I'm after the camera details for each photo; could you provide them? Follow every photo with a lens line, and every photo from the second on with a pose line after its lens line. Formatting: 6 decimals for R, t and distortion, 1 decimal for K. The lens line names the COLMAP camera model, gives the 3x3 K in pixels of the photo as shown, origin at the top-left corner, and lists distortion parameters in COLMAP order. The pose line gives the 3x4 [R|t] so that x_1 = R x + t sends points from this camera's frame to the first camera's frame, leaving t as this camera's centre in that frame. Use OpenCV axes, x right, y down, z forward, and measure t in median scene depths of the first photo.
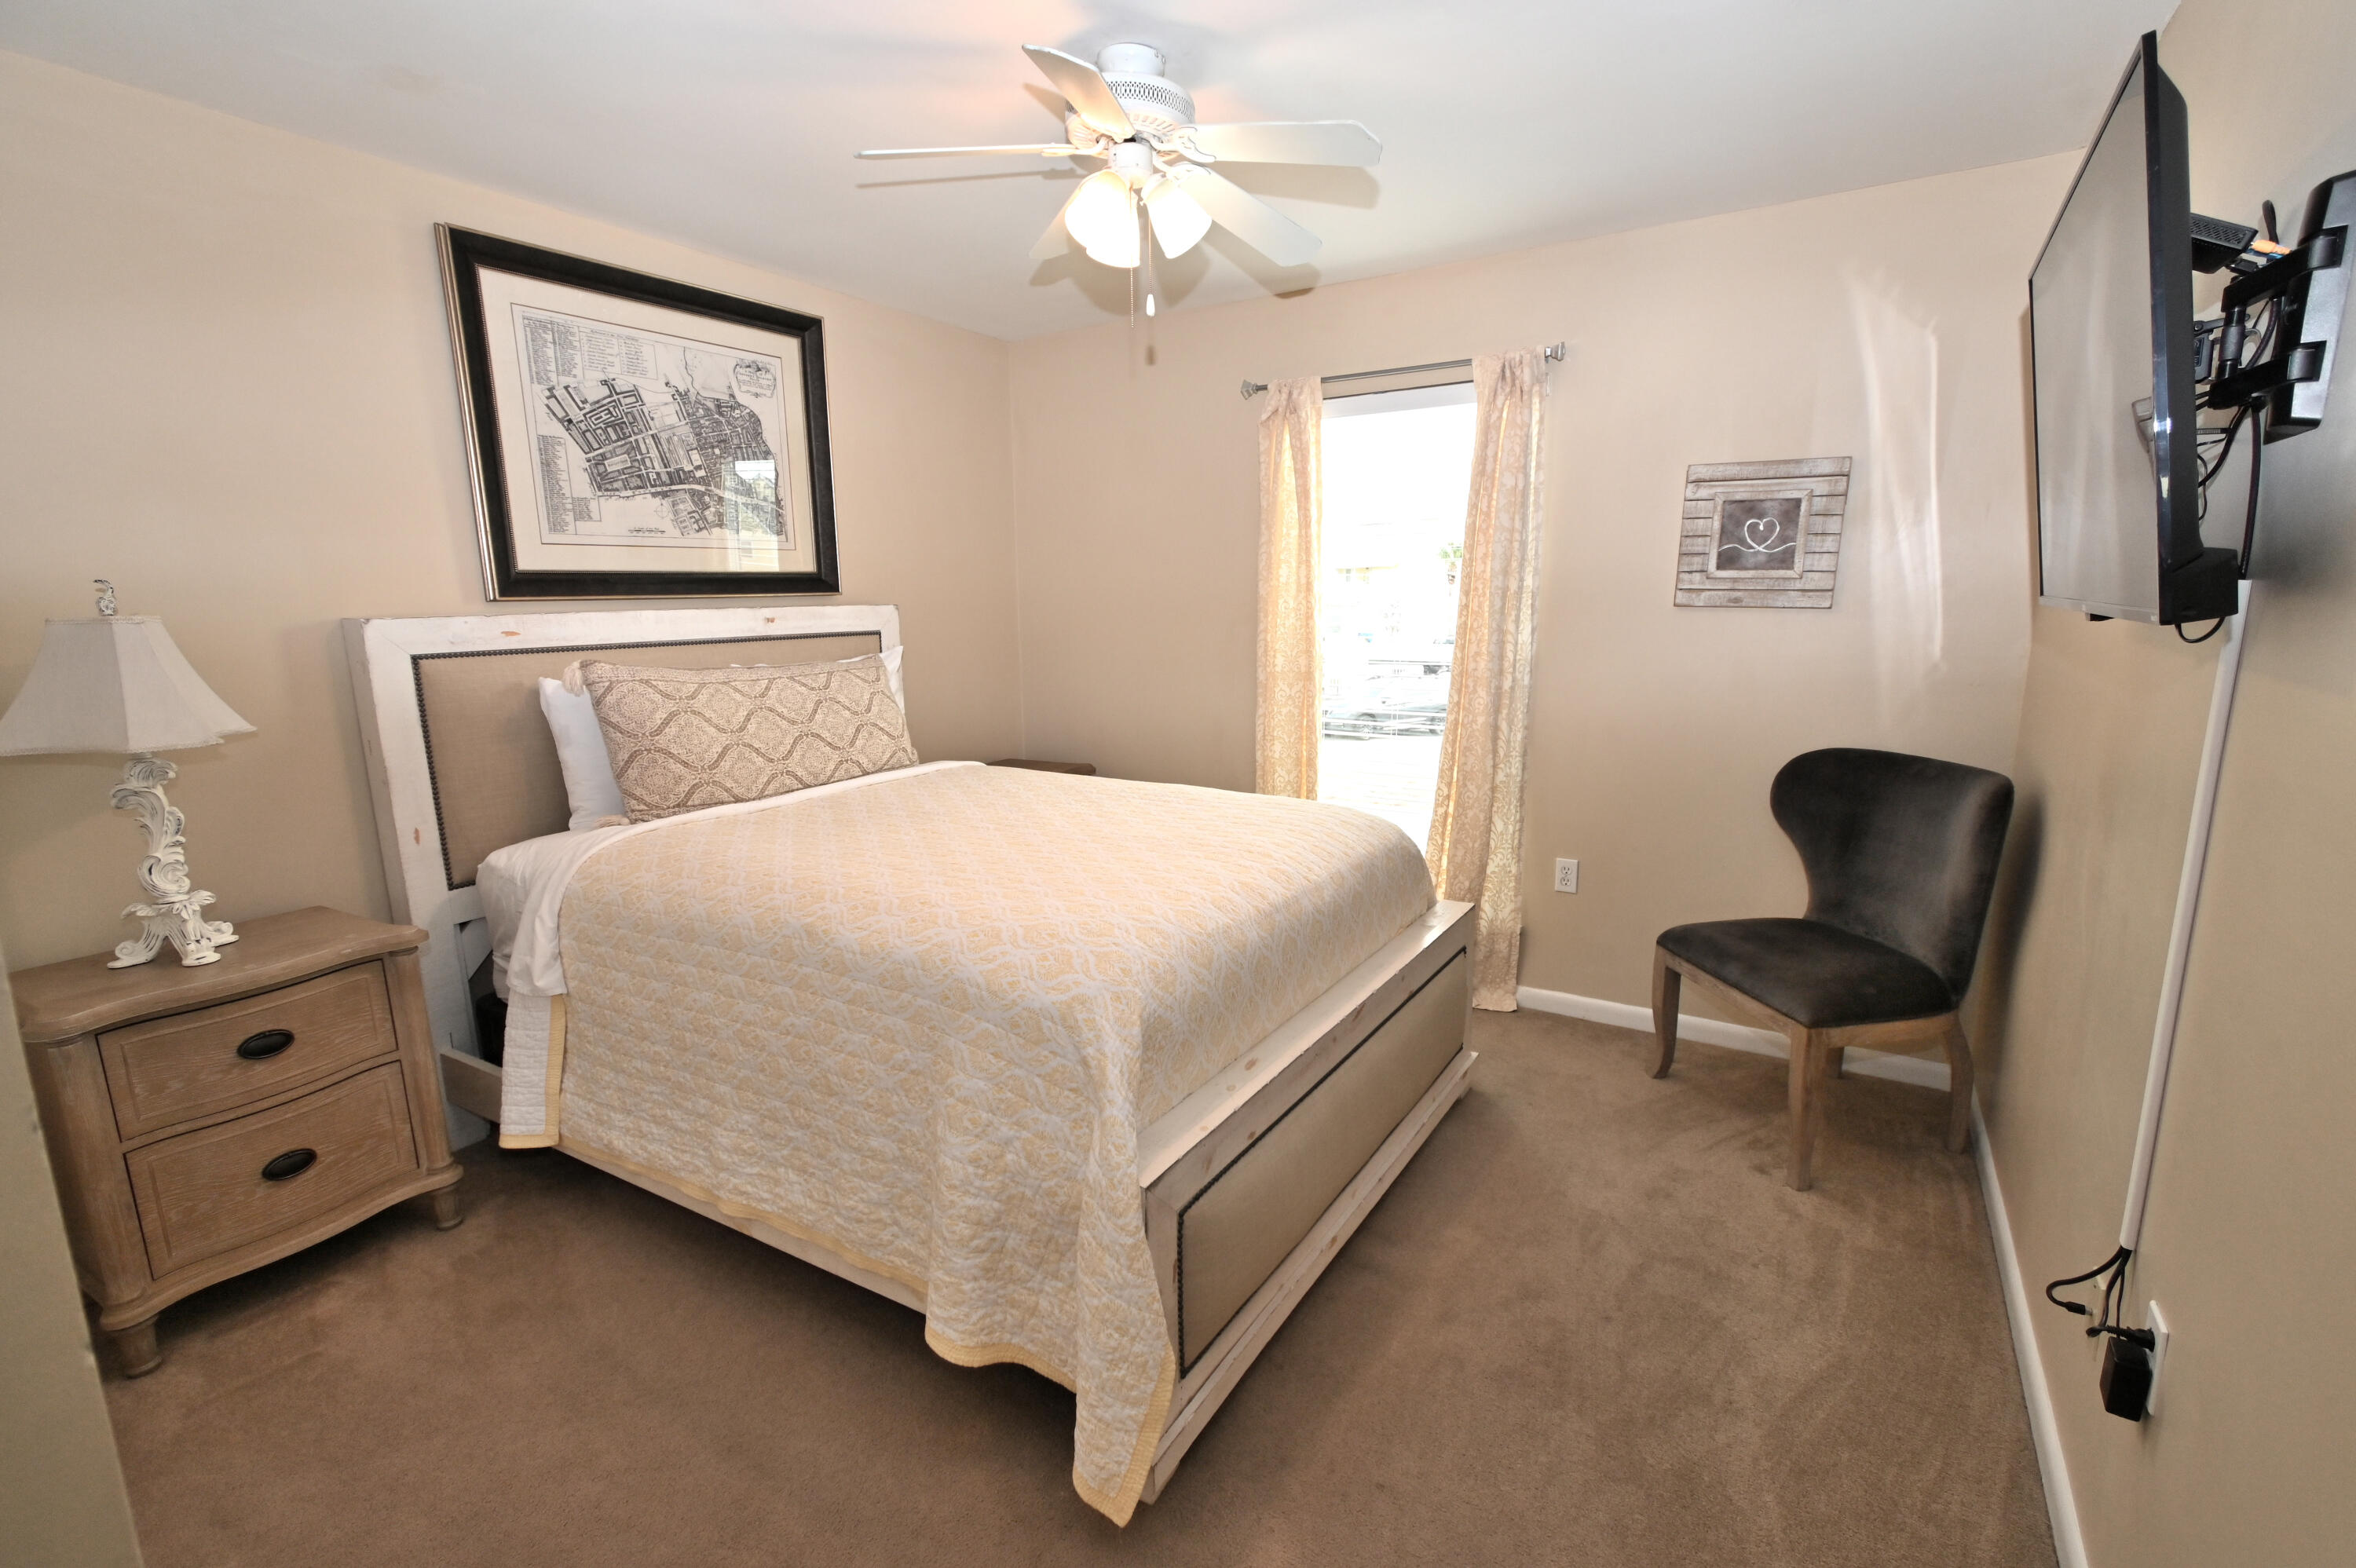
lens RADIAL K [[1023.8, 0, 1188.4], [0, 1023.8, 780.8], [0, 0, 1]] dist [0.005589, -0.000017]
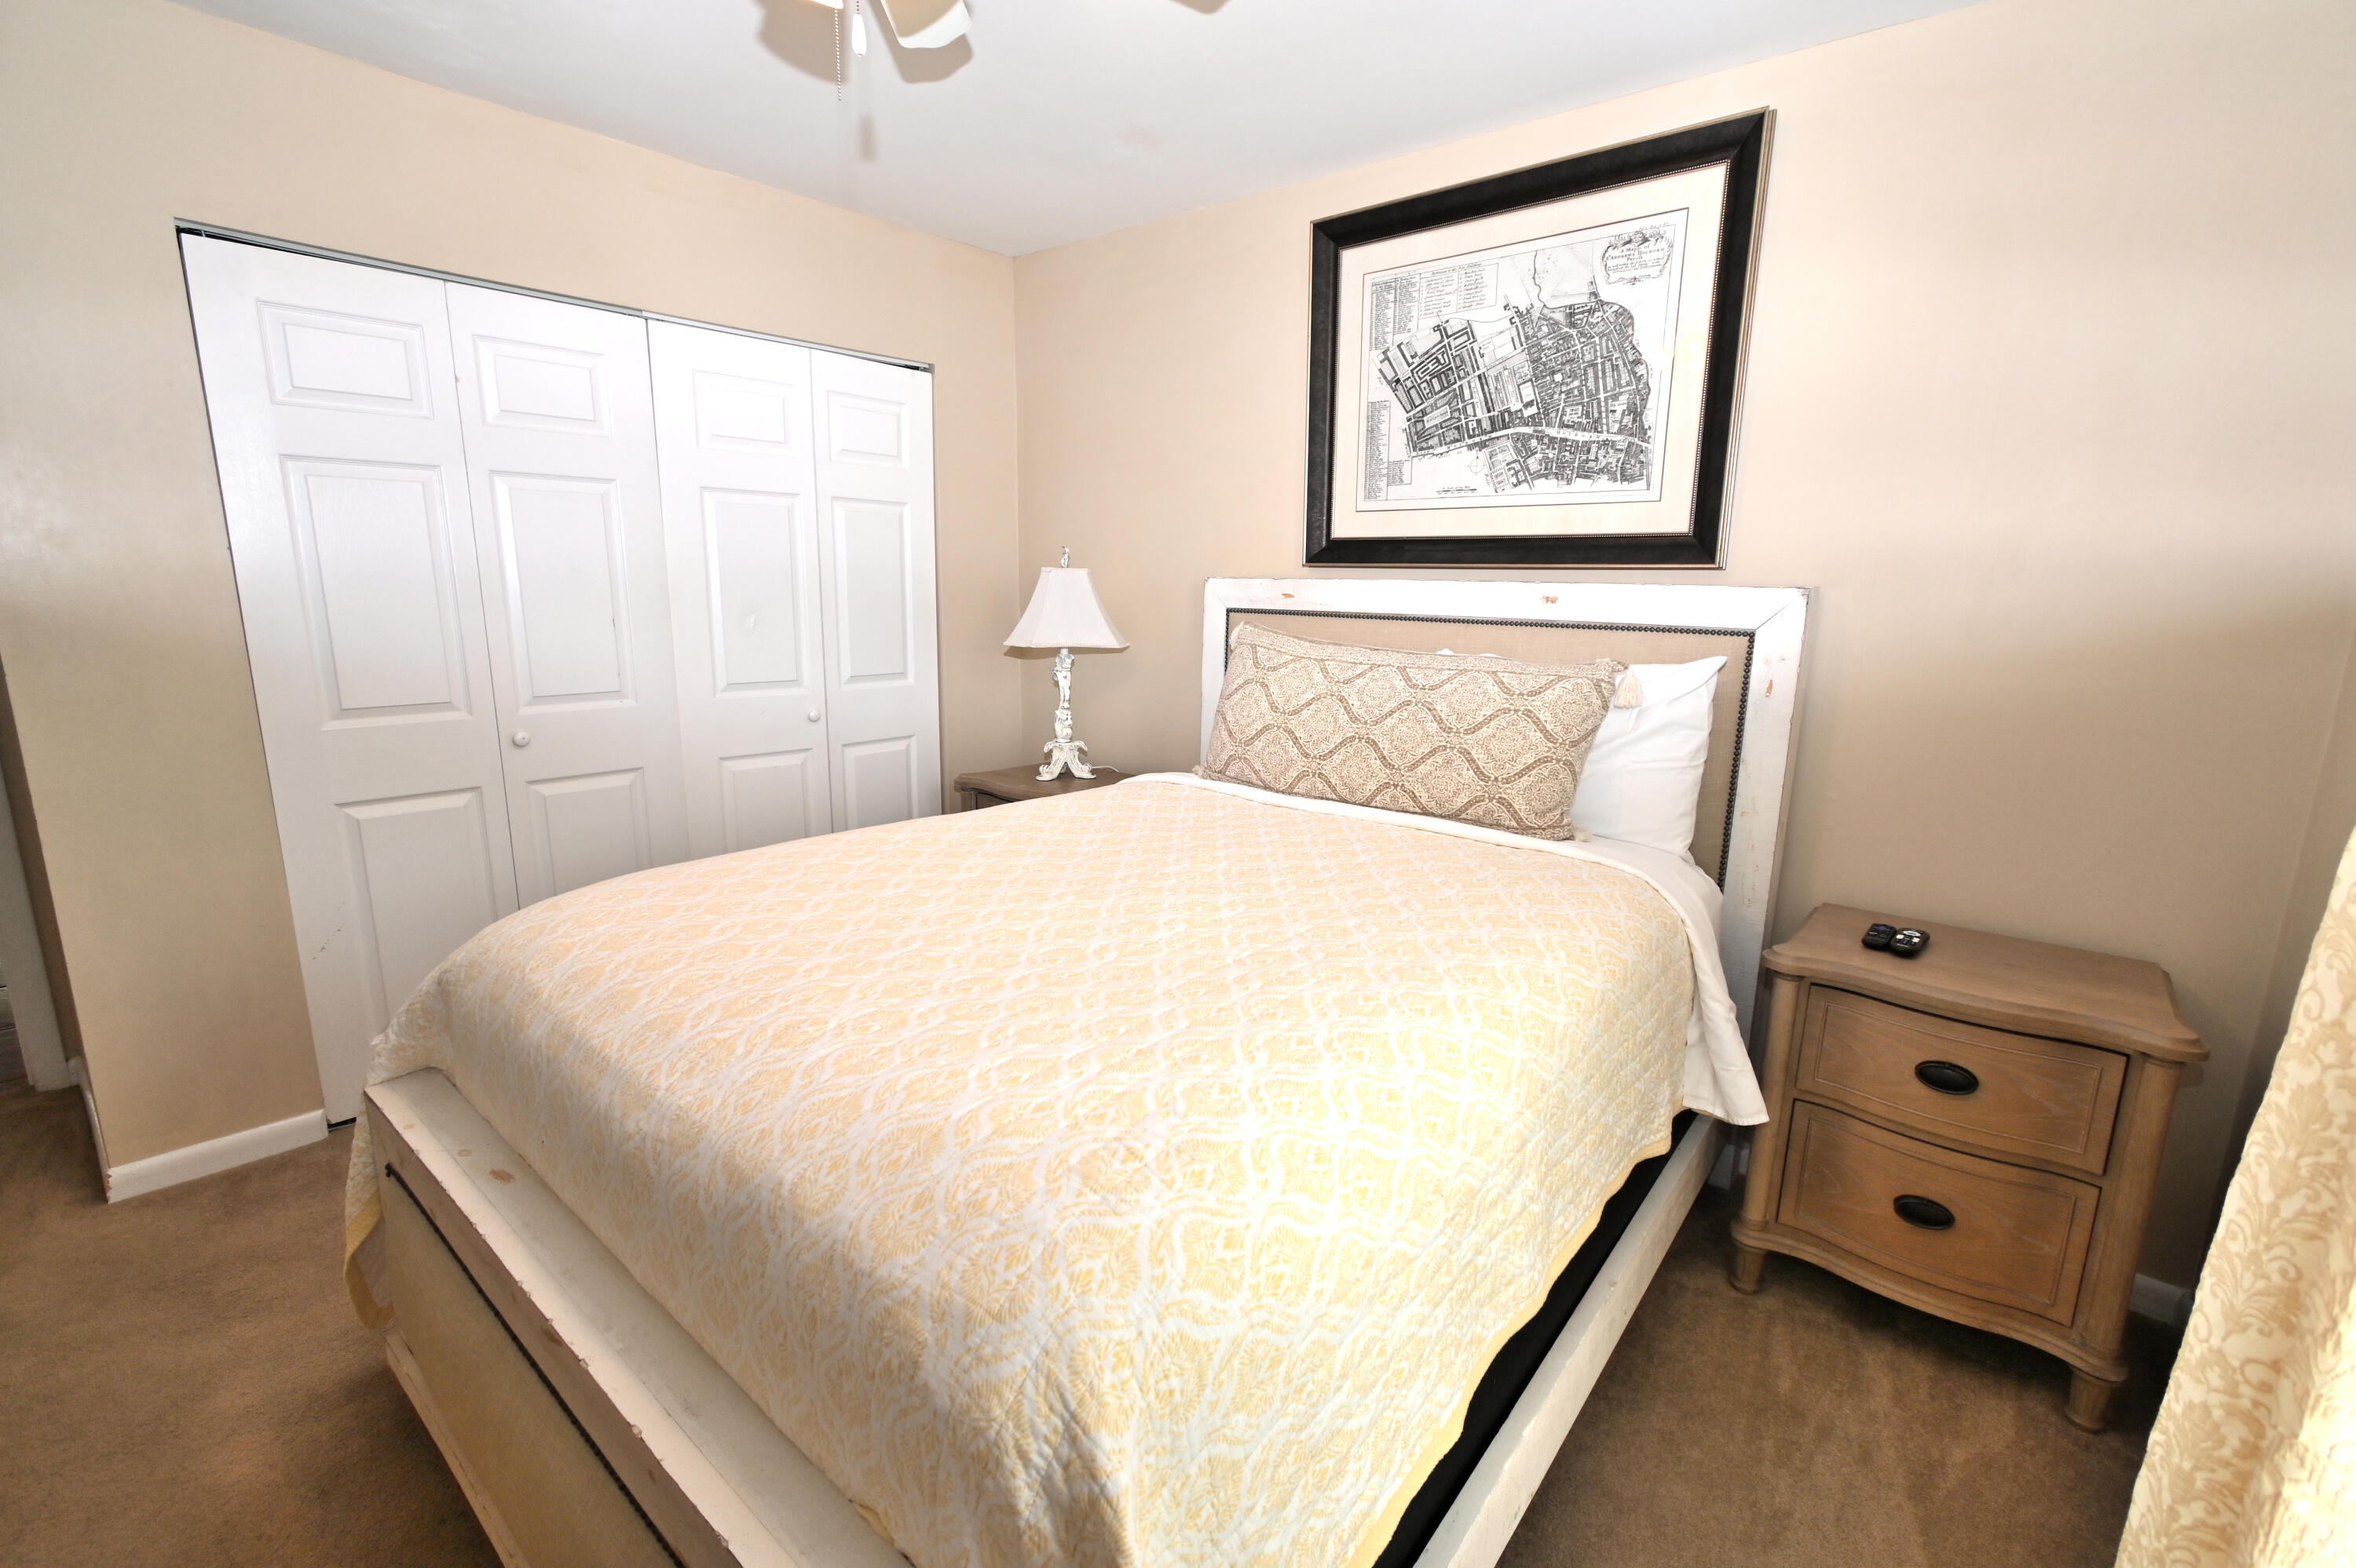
lens RADIAL K [[1023.8, 0, 1190.1], [0, 1023.8, 783.8], [0, 0, 1]] dist [0.005589, -0.000017]
pose [[-0.132962, 0.202919, -0.970126, 0.410919], [-0.202583, 0.952588, 0.227016, -0.161488], [0.970197, 0.226715, -0.085550, 0.933322]]
